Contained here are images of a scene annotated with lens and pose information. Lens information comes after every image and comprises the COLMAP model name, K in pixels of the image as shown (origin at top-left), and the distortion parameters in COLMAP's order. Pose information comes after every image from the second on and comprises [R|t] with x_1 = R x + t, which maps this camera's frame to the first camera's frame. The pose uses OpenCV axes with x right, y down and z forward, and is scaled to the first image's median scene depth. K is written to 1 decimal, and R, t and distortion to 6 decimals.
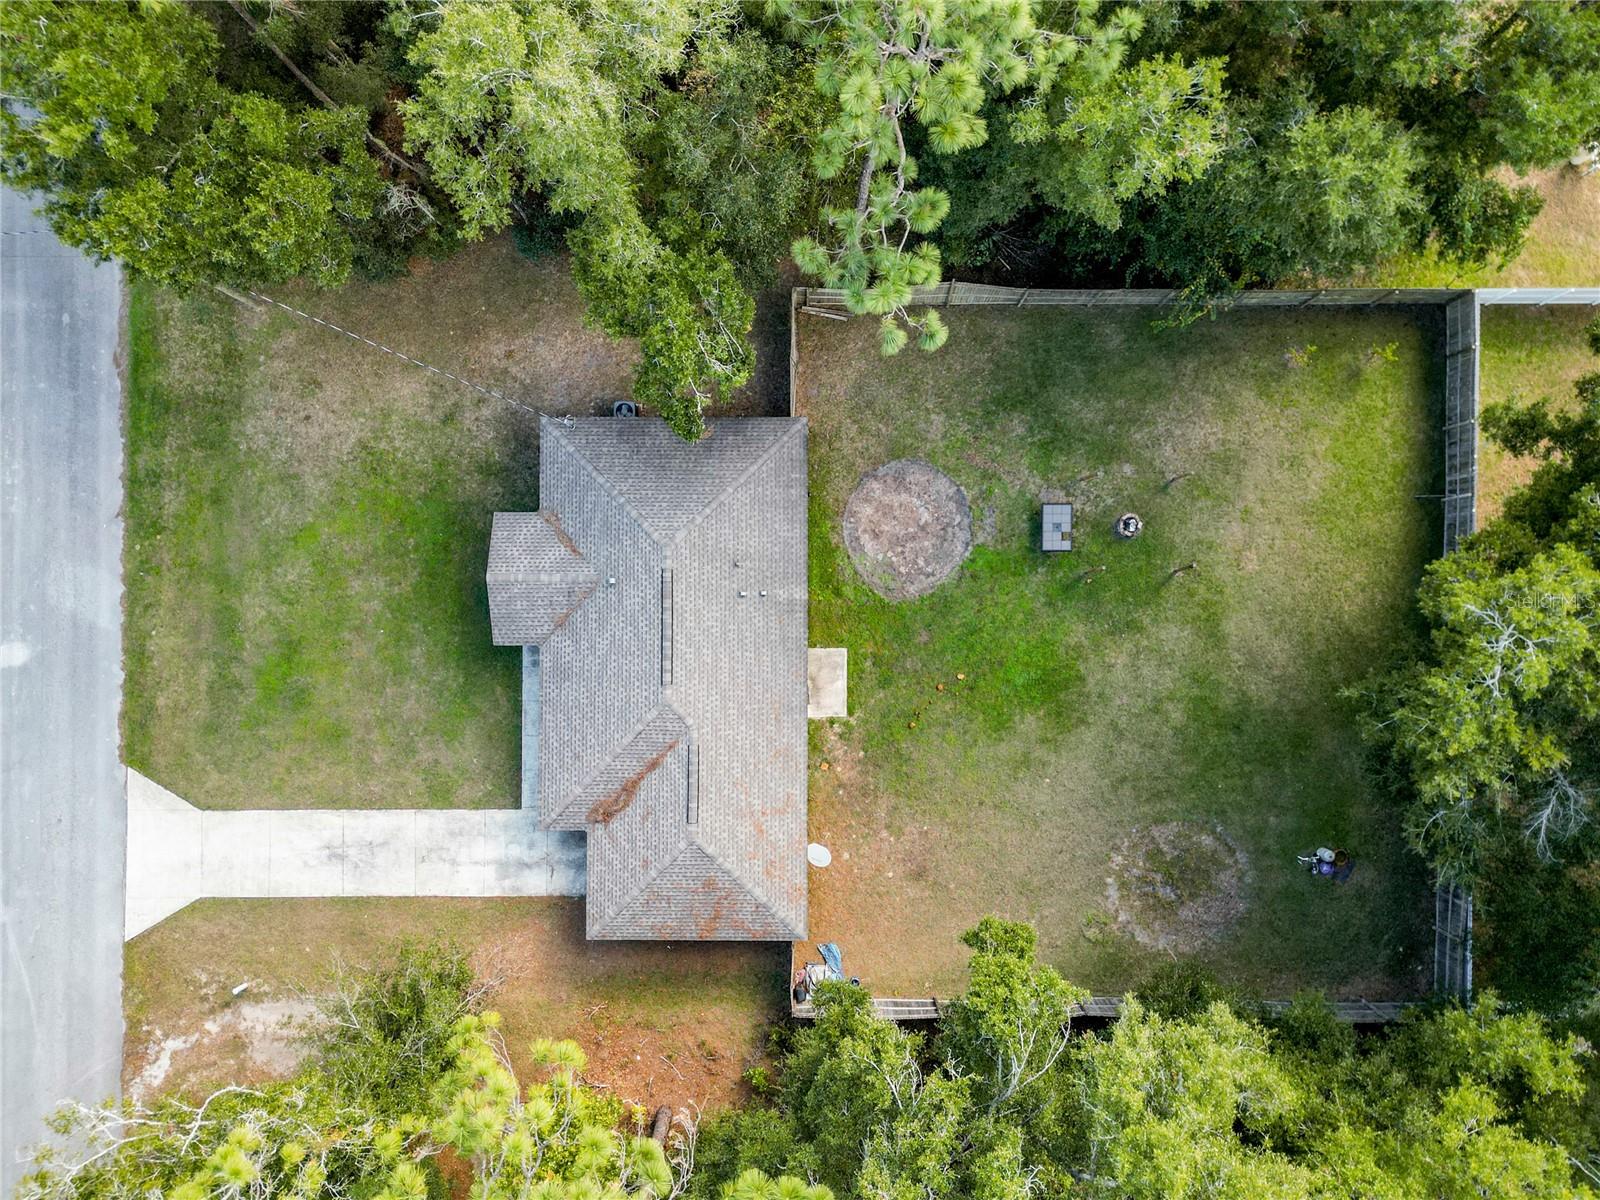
lens RADIAL K [[1123.4, 0, 800.8], [0, 1123.4, 607.4], [0, 0, 1]] dist [0.065338, -0.058981]
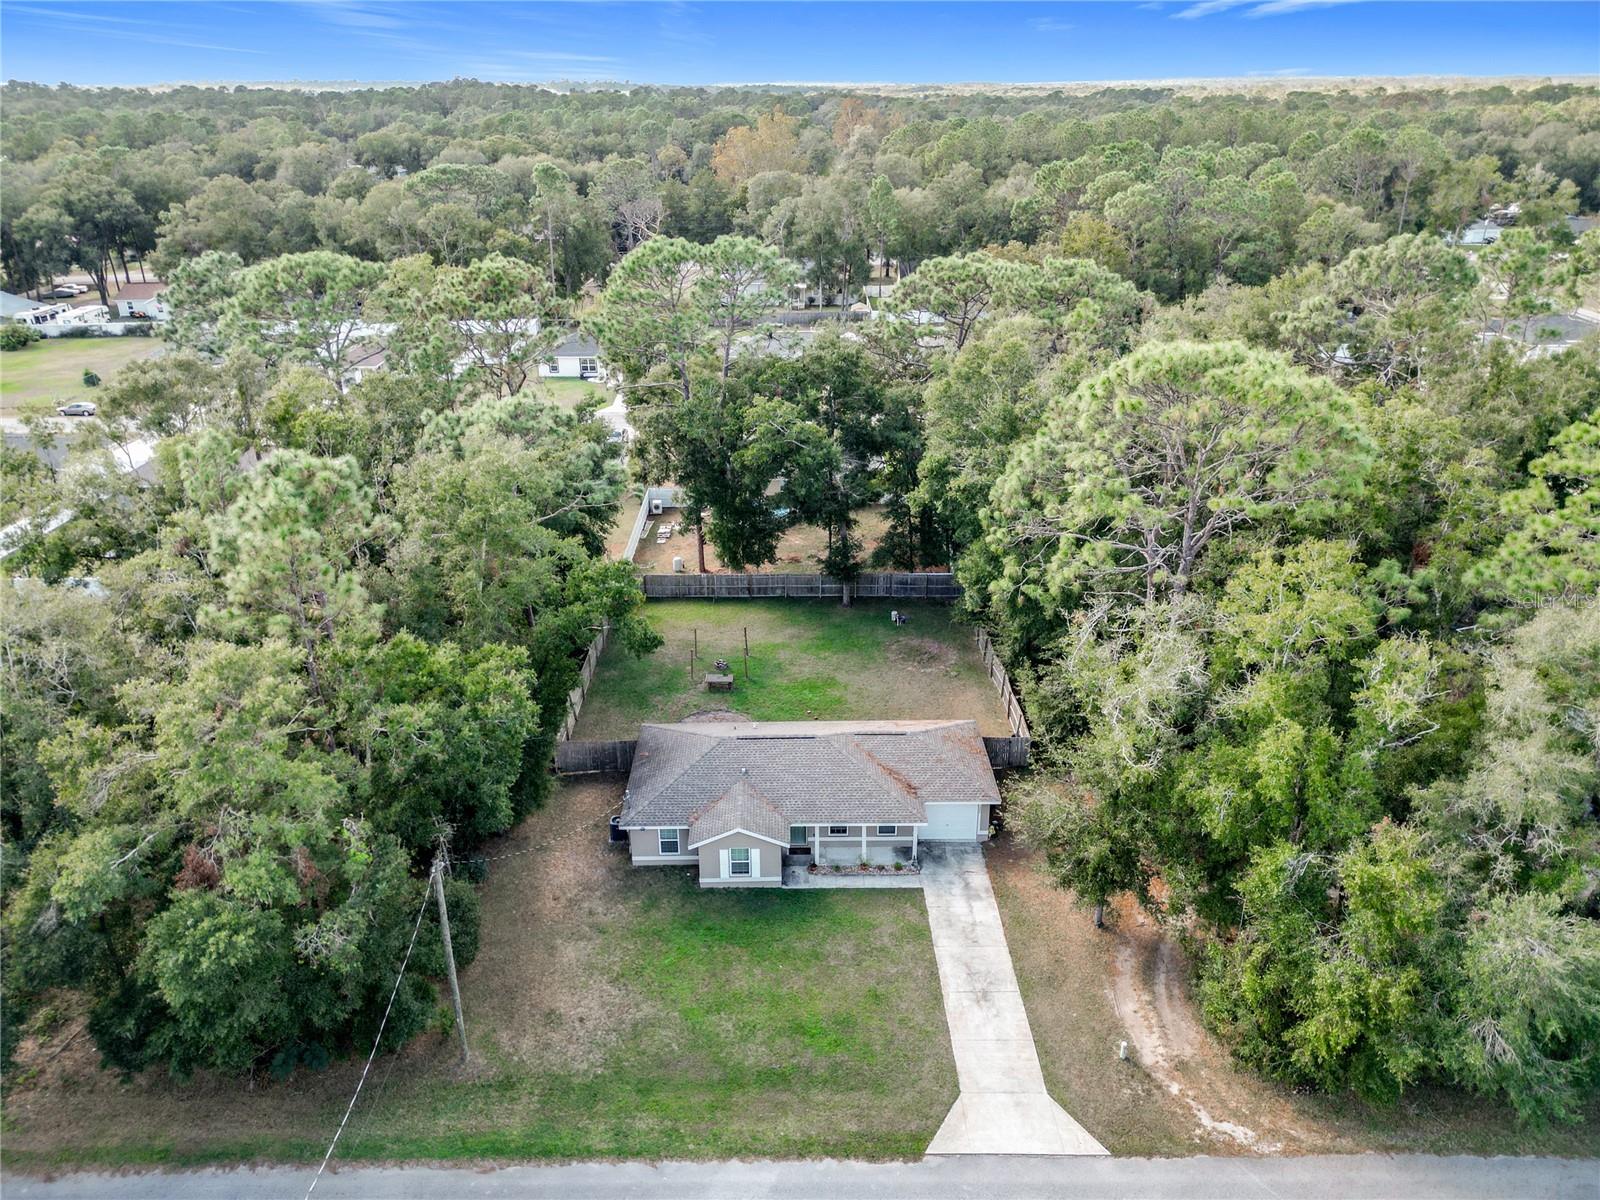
lens RADIAL K [[1130.4, 0, 791.1], [0, 1130.4, 604.1], [0, 0, 1]] dist [0.073229, -0.070777]
pose [[-0.007617, -0.402828, 0.915244, -1.270803], [0.999947, 0.003319, 0.009783, 0.018981], [-0.006978, 0.915270, 0.402781, 0.208352]]
